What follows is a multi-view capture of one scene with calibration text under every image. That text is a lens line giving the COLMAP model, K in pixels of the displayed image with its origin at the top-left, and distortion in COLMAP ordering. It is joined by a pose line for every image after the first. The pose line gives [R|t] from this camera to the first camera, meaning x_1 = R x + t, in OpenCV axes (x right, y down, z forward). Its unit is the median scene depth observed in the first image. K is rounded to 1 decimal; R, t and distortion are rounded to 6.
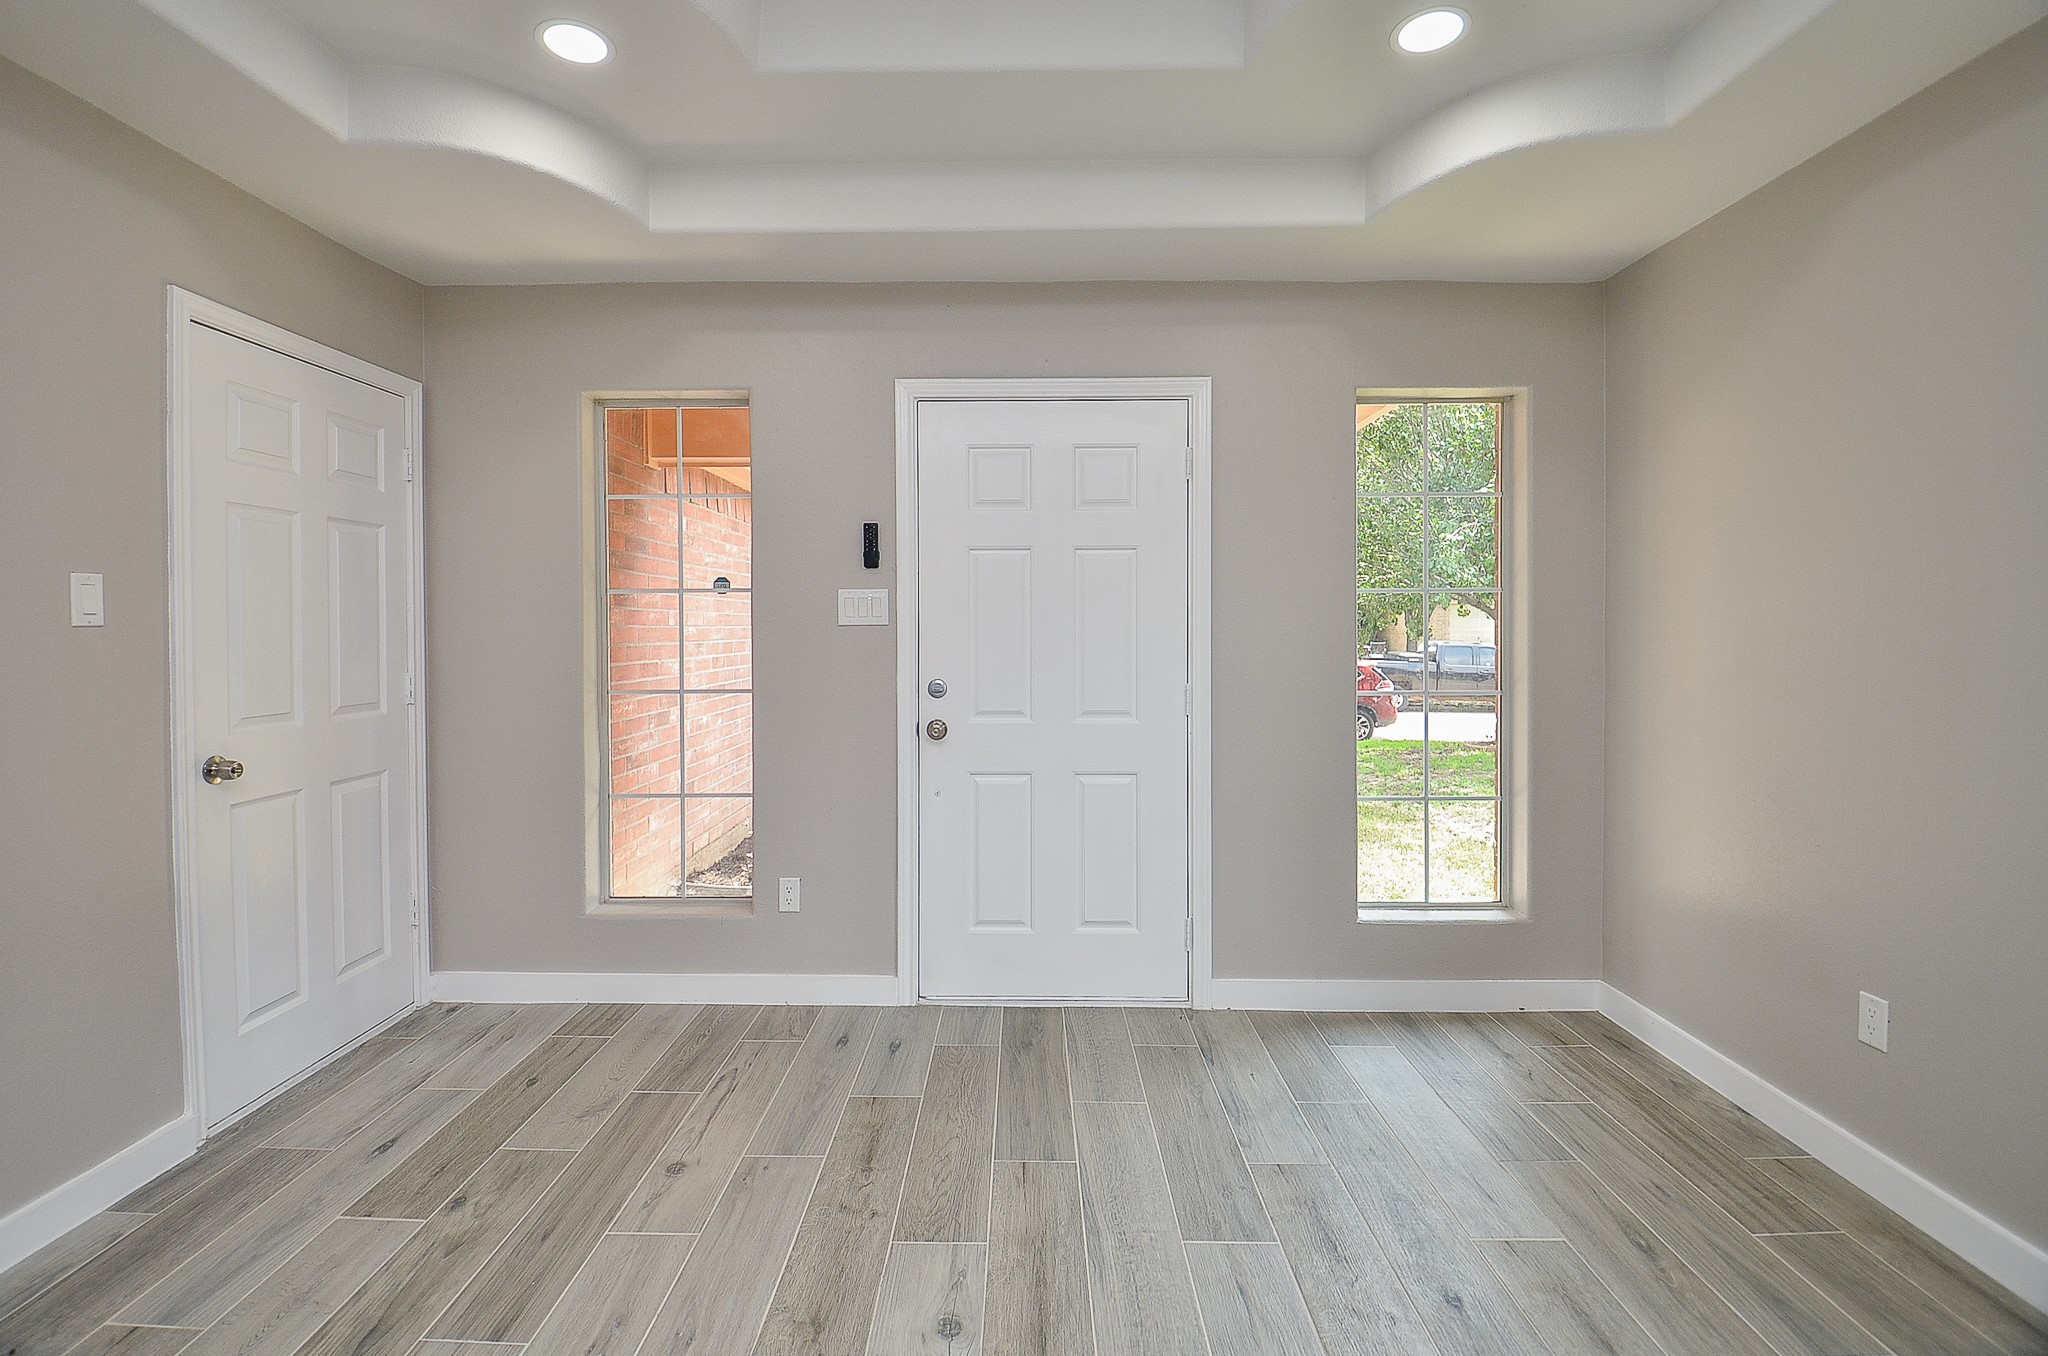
lens RADIAL K [[941.3, 0, 1015.0], [0, 941.3, 657.9], [0, 0, 1]] dist [-0.008996, -0.003082]
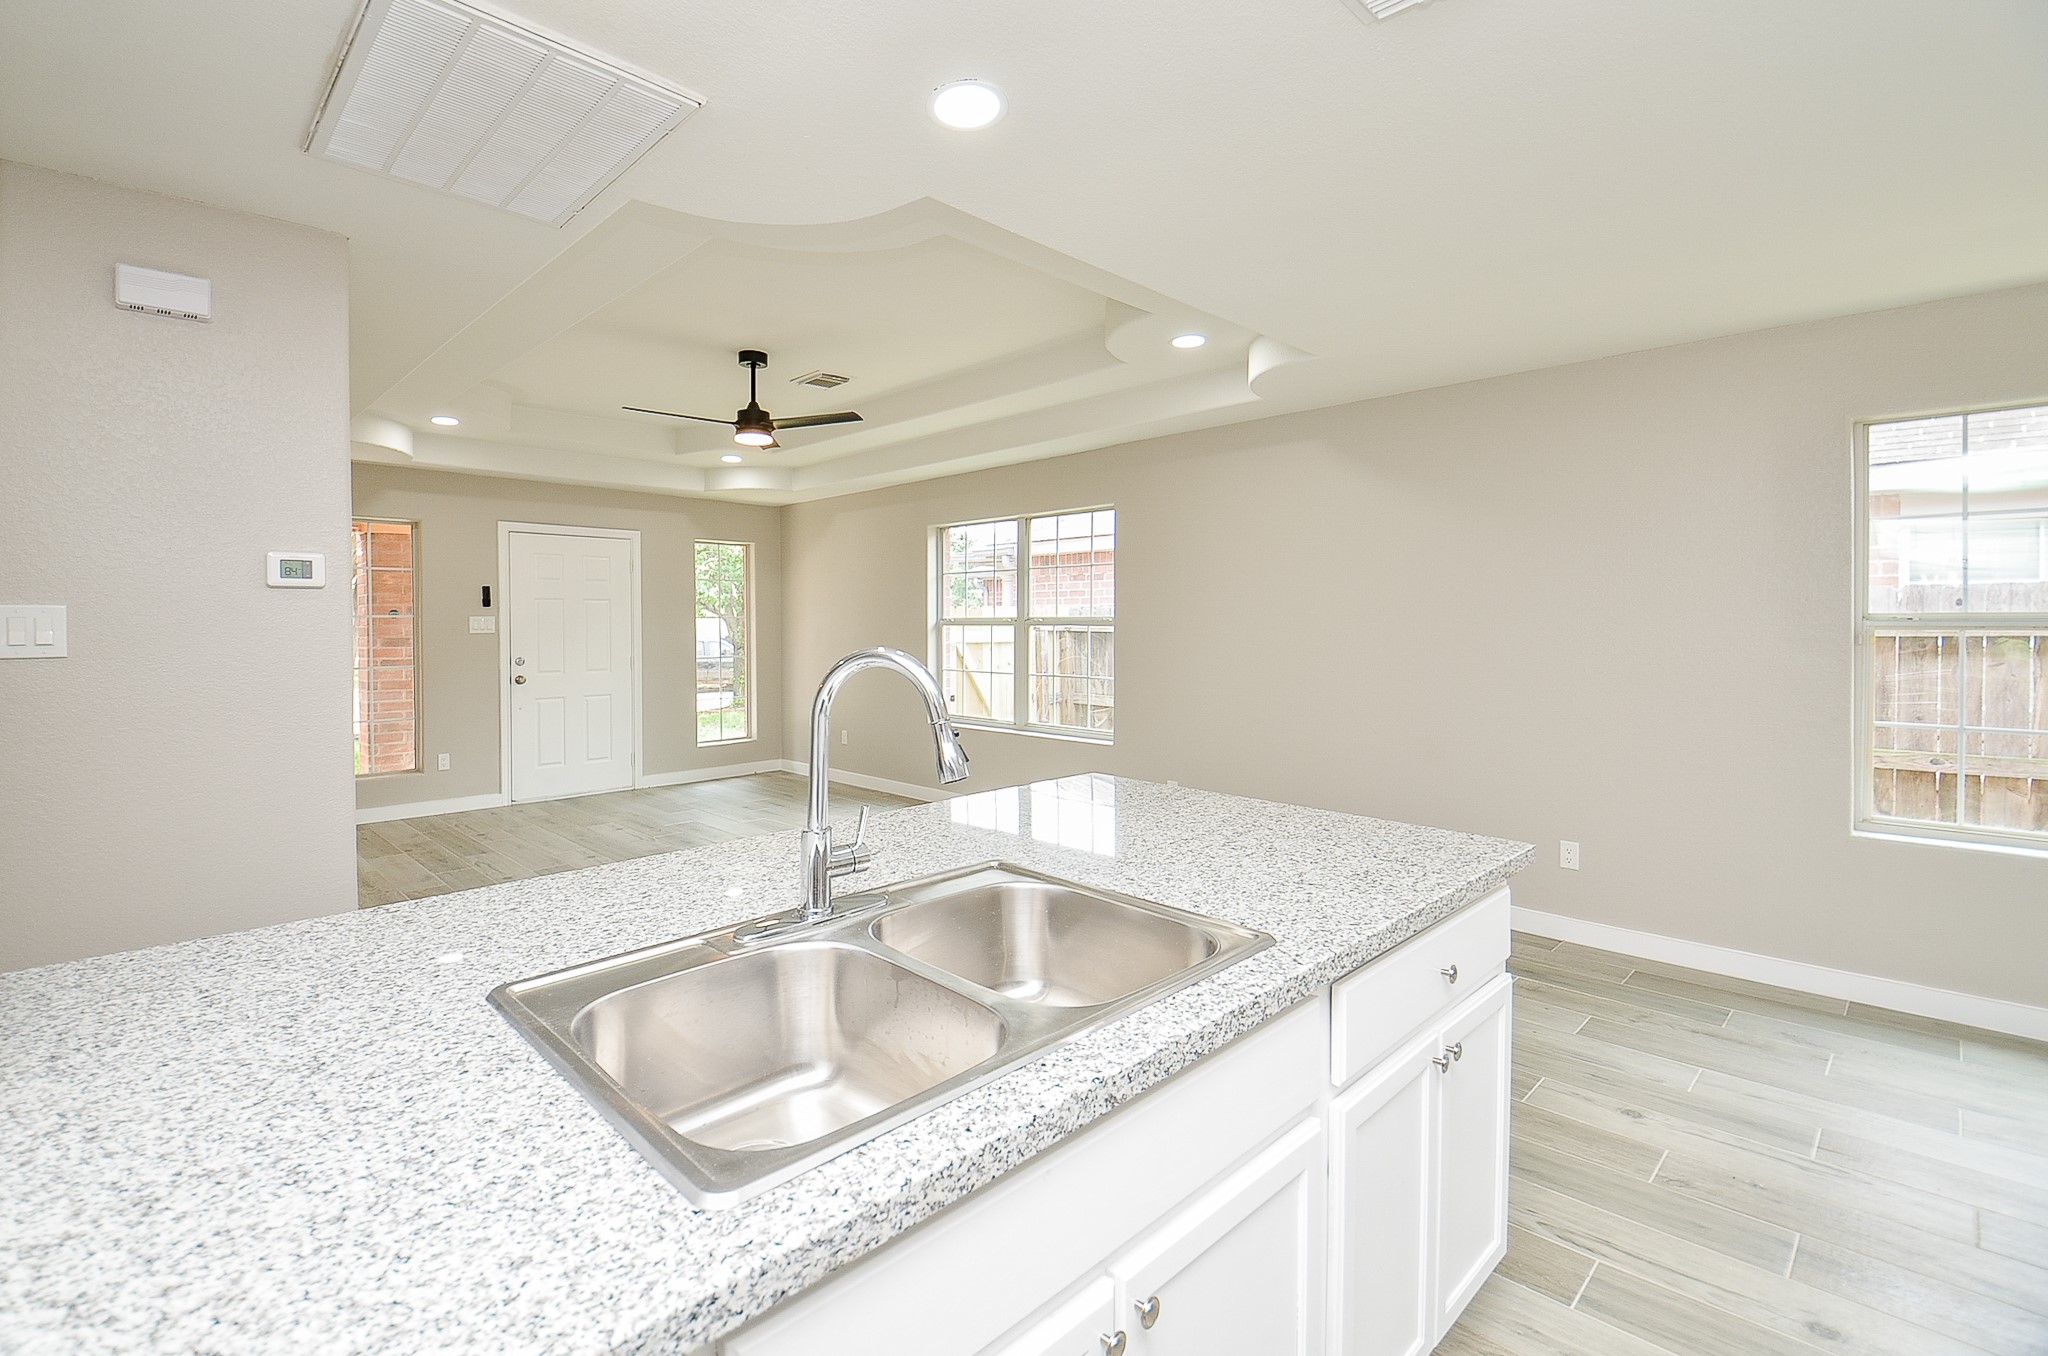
lens RADIAL K [[941.3, 0, 998.7], [0, 941.3, 635.2], [0, 0, 1]] dist [-0.008996, -0.003082]
pose [[0.708573, -0.006289, 0.705610, -0.895364], [0.012186, 0.999920, -0.003325, -0.008429], [-0.705533, 0.010955, 0.708593, -1.456953]]
